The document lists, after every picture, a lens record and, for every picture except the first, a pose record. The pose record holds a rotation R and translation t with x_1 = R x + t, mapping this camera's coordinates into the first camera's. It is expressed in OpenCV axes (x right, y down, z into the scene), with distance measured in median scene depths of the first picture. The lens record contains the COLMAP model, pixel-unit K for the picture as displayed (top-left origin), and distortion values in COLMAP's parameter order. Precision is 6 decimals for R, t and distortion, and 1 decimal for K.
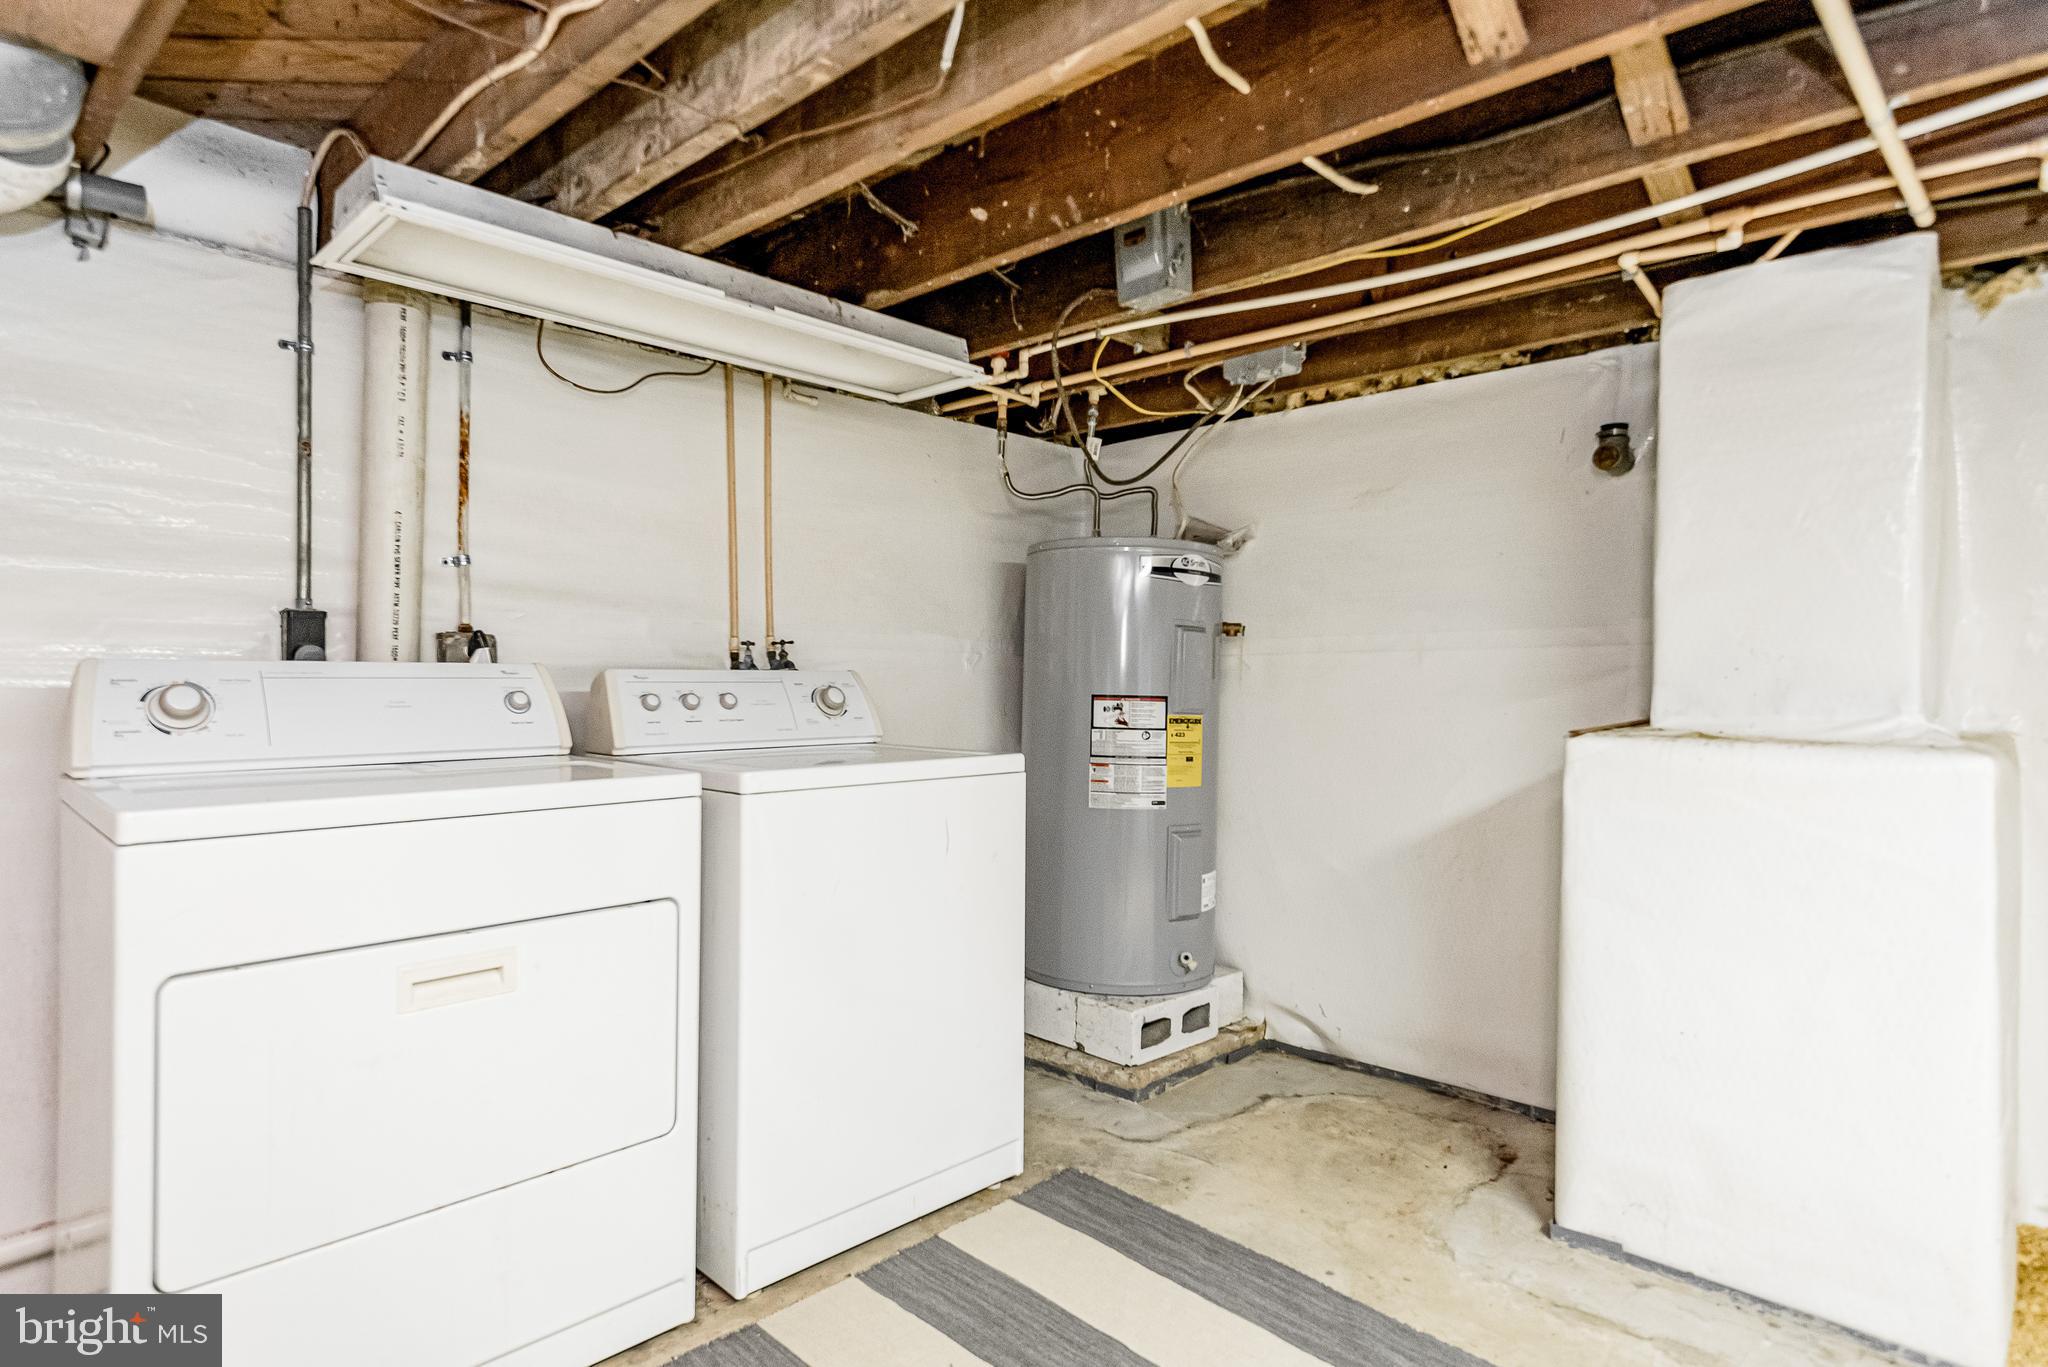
lens RADIAL K [[1099.8, 0, 1009.3], [0, 1099.8, 680.9], [0, 0, 1]] dist [0.046449, -0.030354]
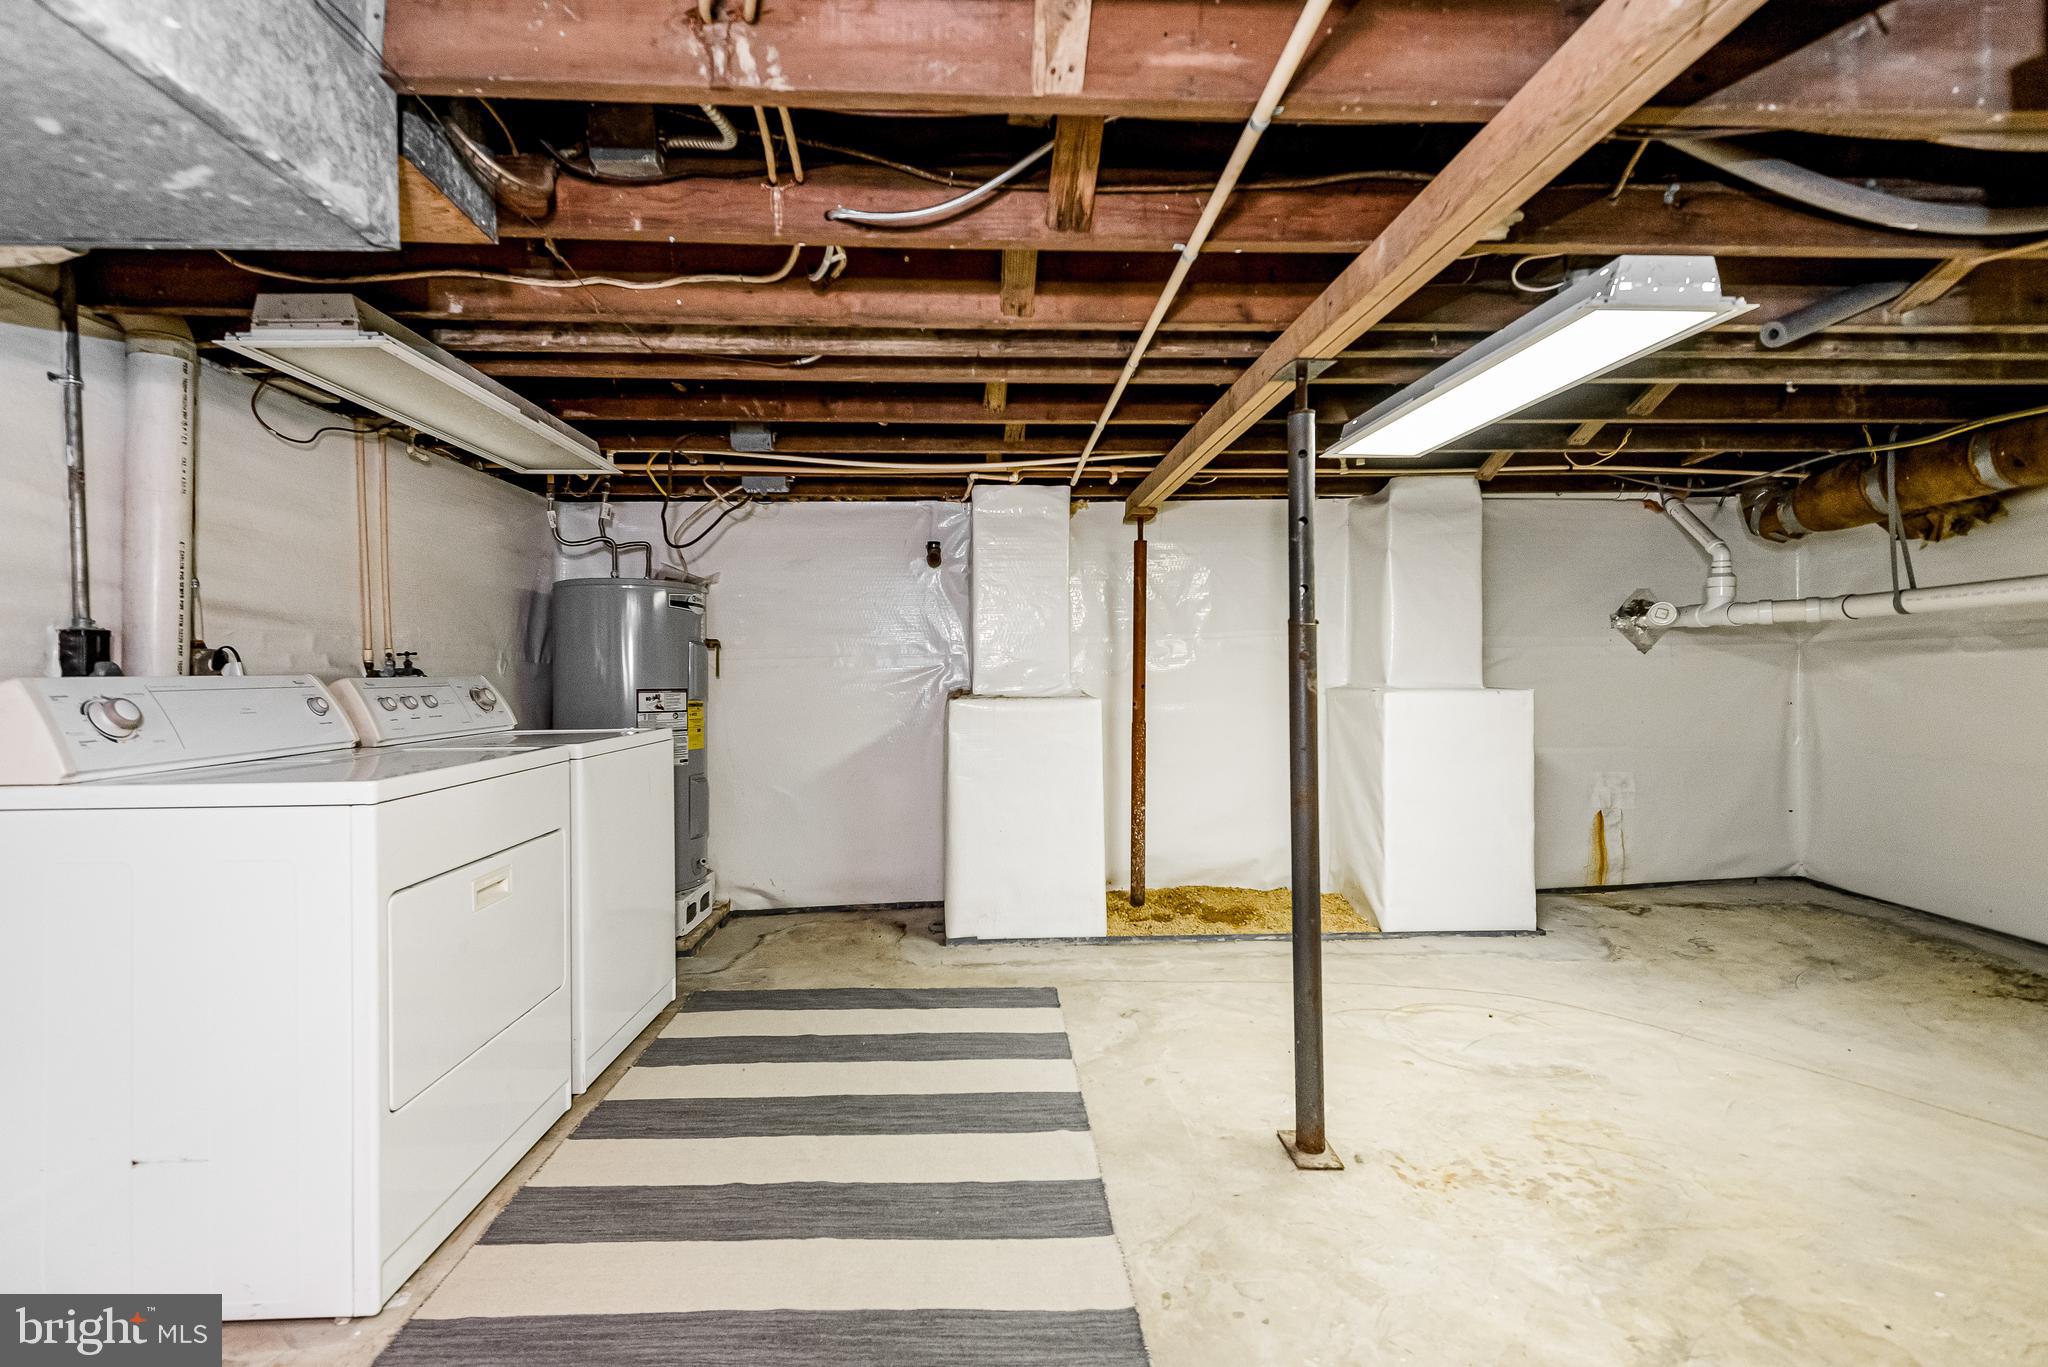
lens RADIAL K [[933.0, 0, 1016.2], [0, 933.0, 677.7], [0, 0, 1]] dist [0.039786, -0.018560]
pose [[0.682461, -0.022773, 0.730568, -0.627970], [0.021870, 0.999703, 0.010732, -0.006328], [-0.730595, 0.008653, 0.682756, -0.251294]]
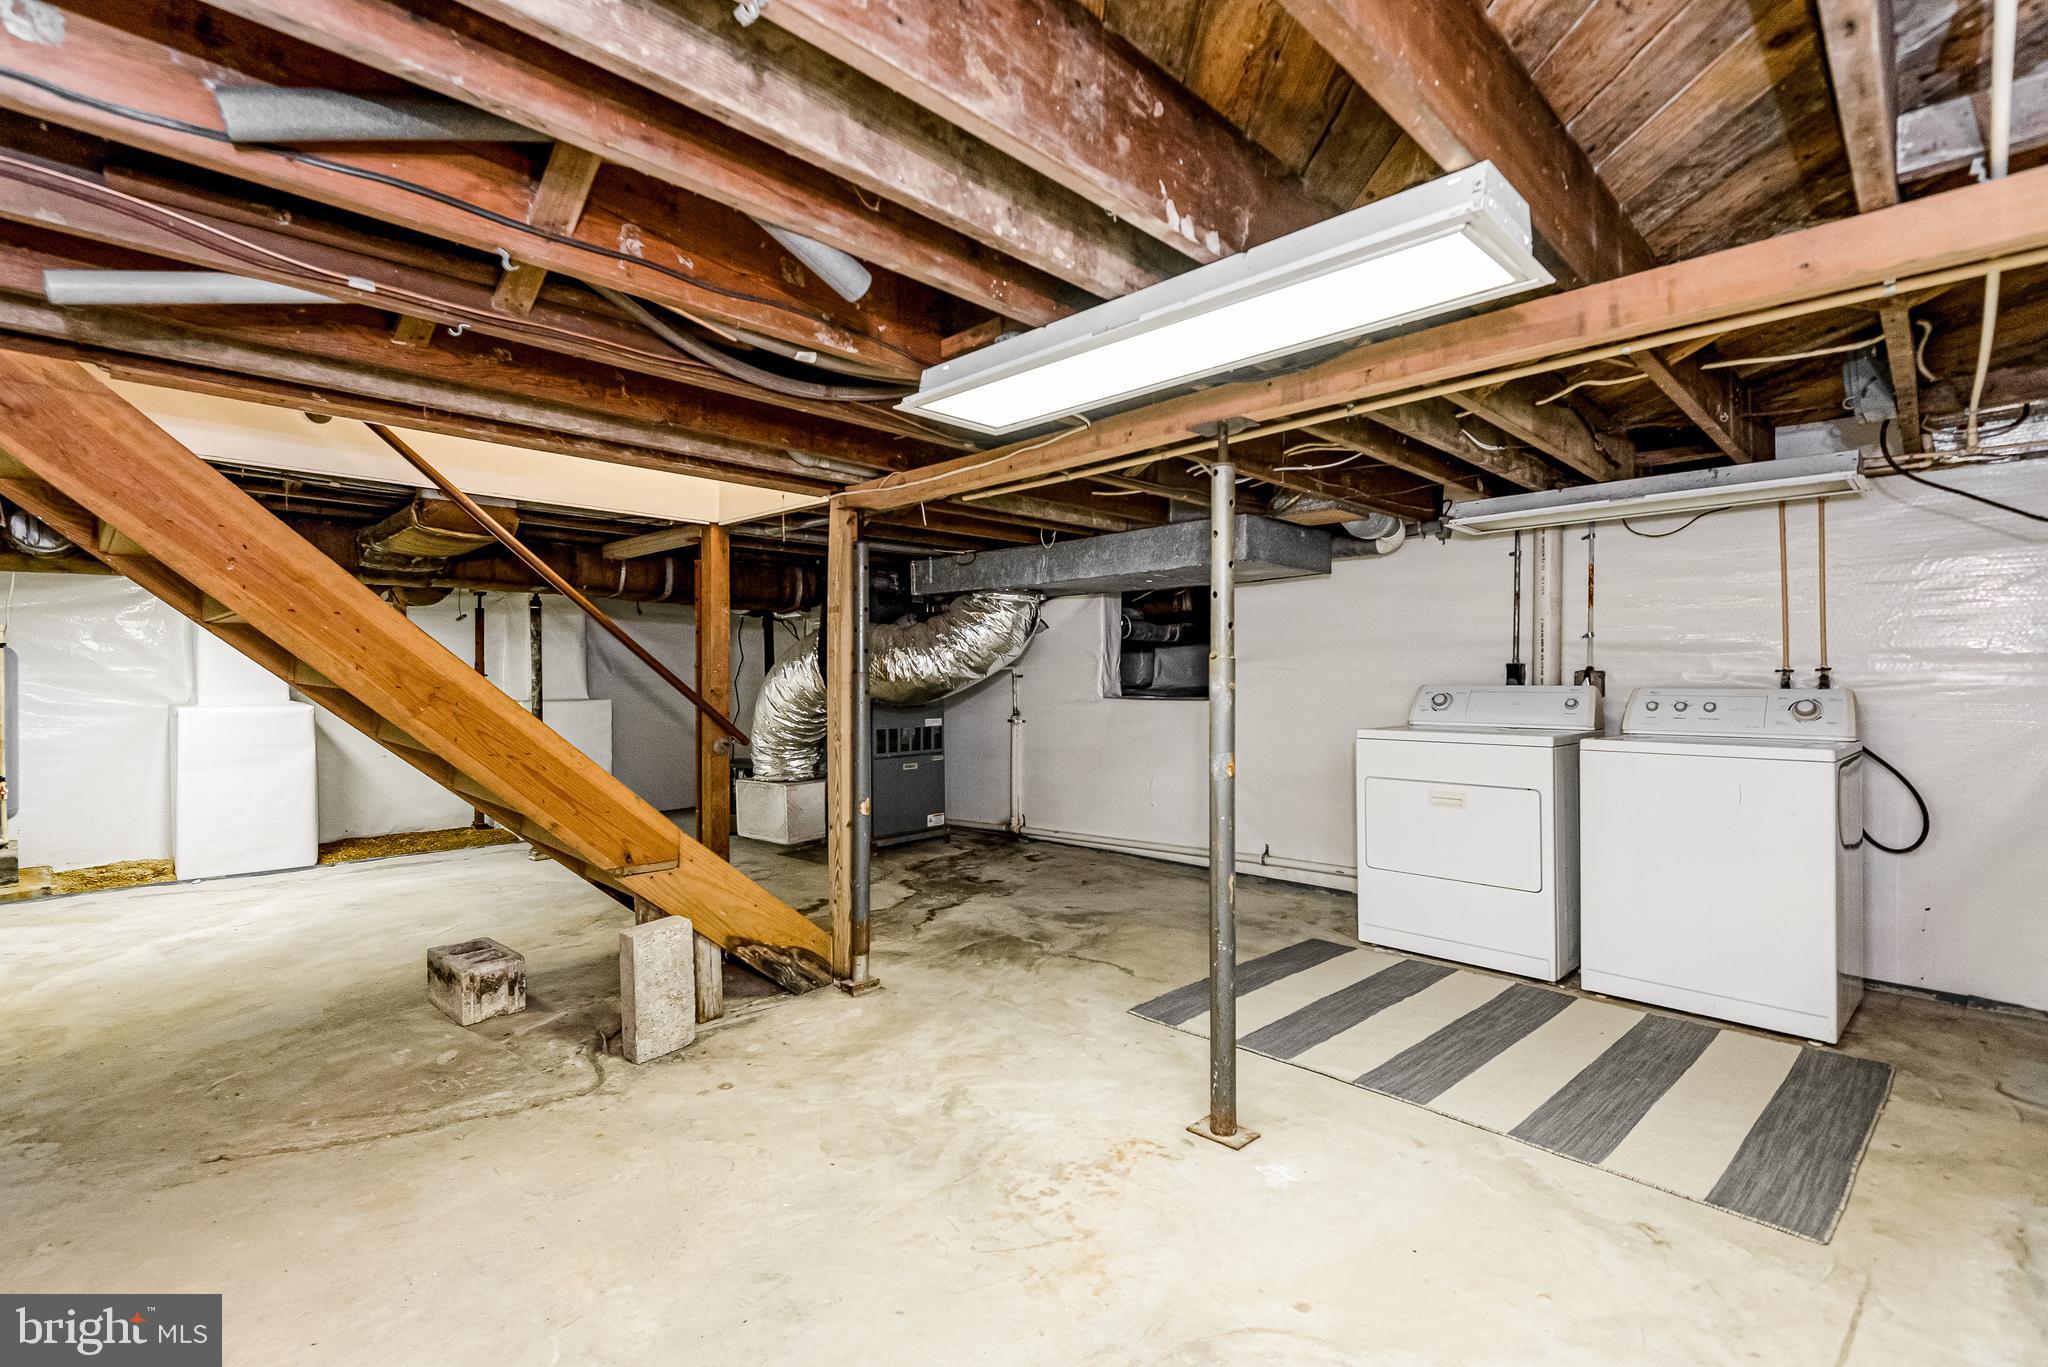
lens RADIAL K [[933.0, 0, 1016.2], [0, 933.0, 677.7], [0, 0, 1]] dist [0.039786, -0.018560]
pose [[-0.025910, -0.005525, -0.999649, 1.295929], [-0.006906, 0.999962, -0.005348, -0.012463], [0.999640, 0.006765, -0.025947, -0.021955]]
